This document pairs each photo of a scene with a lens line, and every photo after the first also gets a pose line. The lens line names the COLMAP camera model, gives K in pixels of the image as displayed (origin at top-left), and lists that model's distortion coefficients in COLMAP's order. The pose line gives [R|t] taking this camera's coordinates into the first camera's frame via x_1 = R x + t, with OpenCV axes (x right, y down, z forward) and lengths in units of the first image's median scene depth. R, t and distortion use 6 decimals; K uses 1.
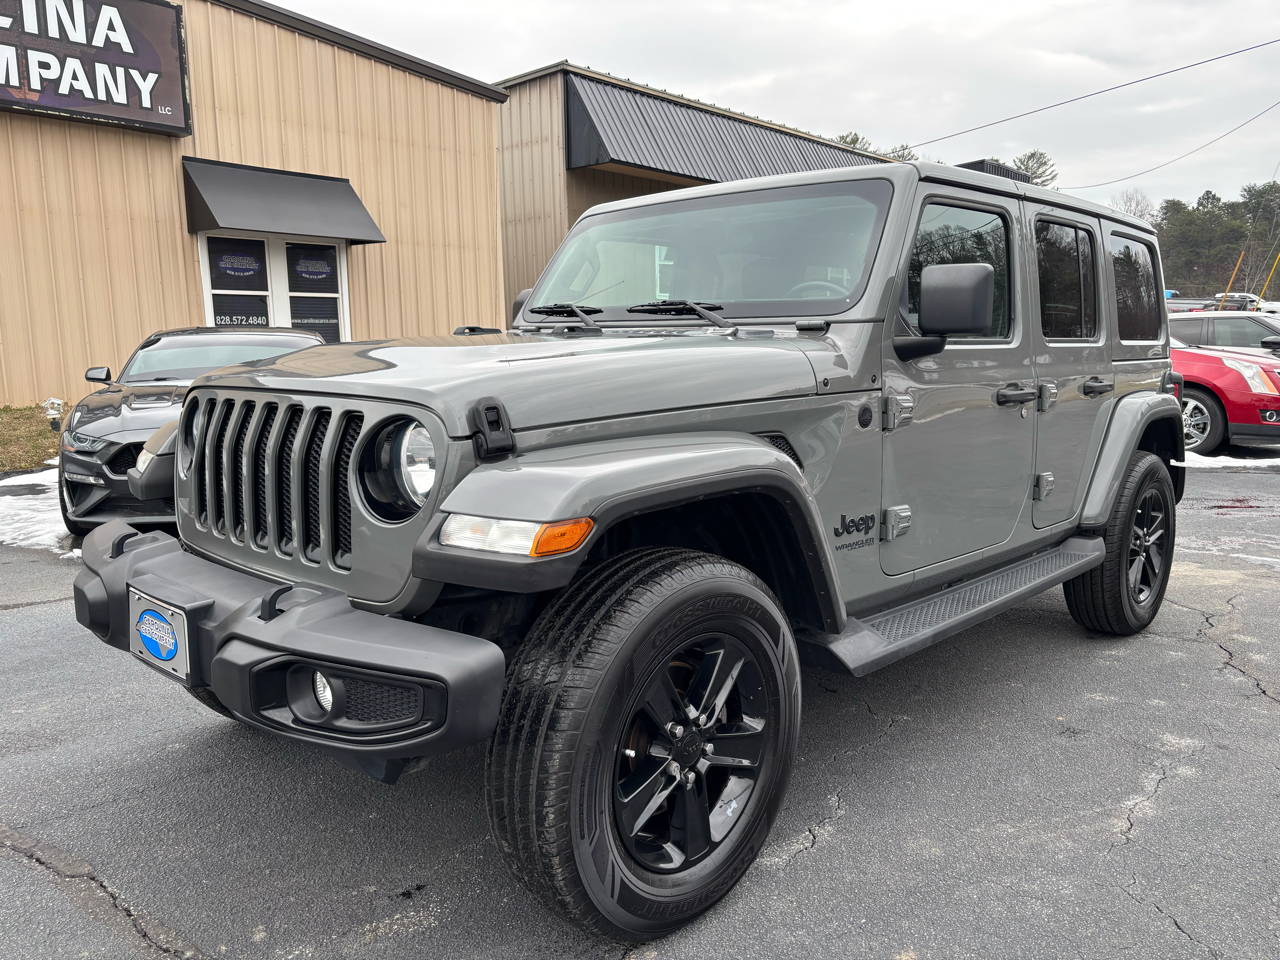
lens RADIAL K [[1003.7, 0, 644.6], [0, 1003.7, 485.6], [0, 0, 1]] dist [0.058826, -0.069604]
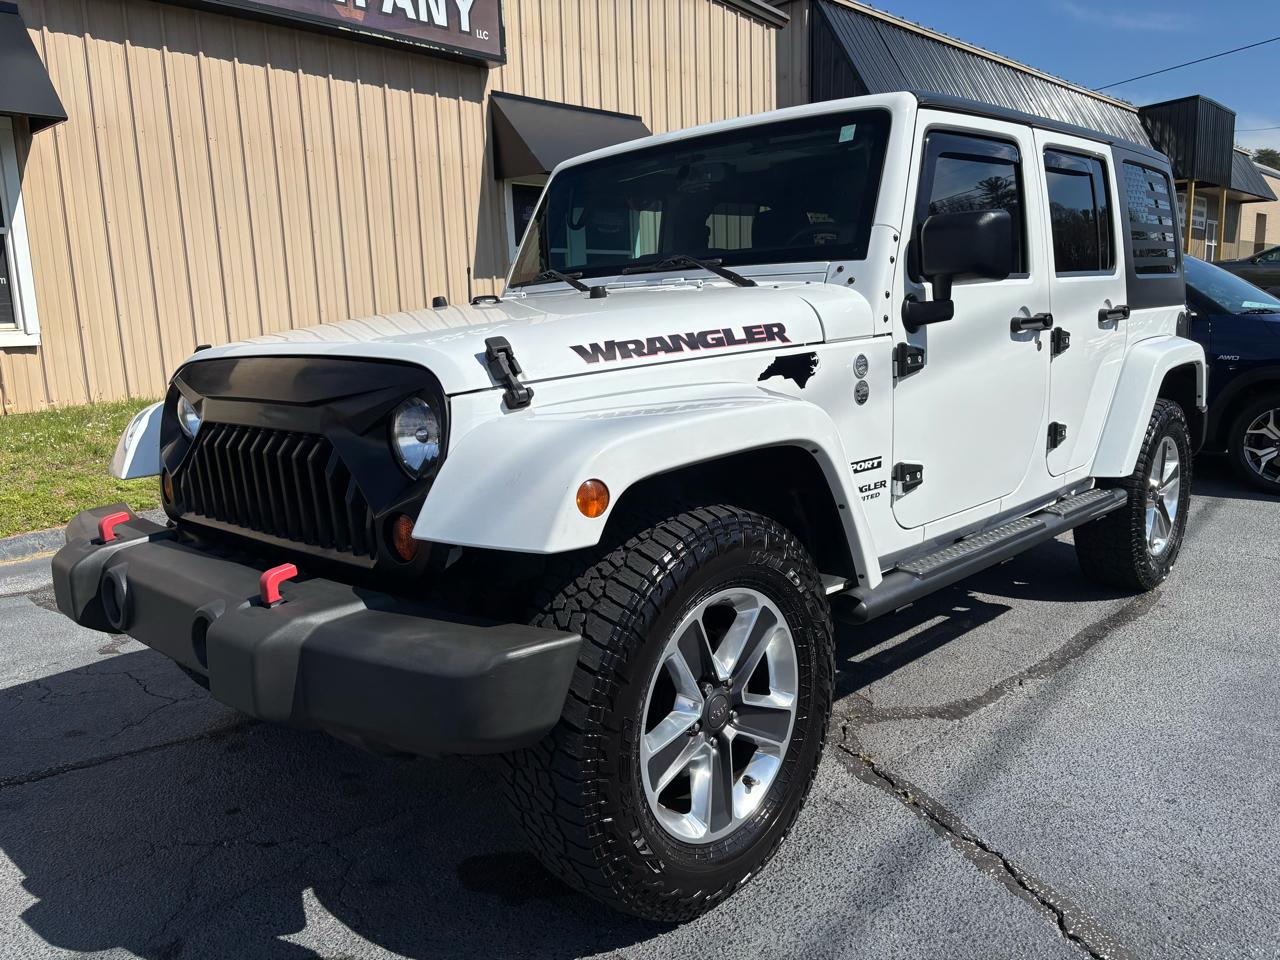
lens RADIAL K [[1002.1, 0, 638.6], [0, 1002.1, 489.6], [0, 0, 1]] dist [0.052559, -0.060181]
pose [[0.999363, -0.011221, -0.033882, -0.293713], [0.012372, 0.999346, 0.033969, -0.012521], [0.033479, -0.034367, 0.998848, 0.130734]]
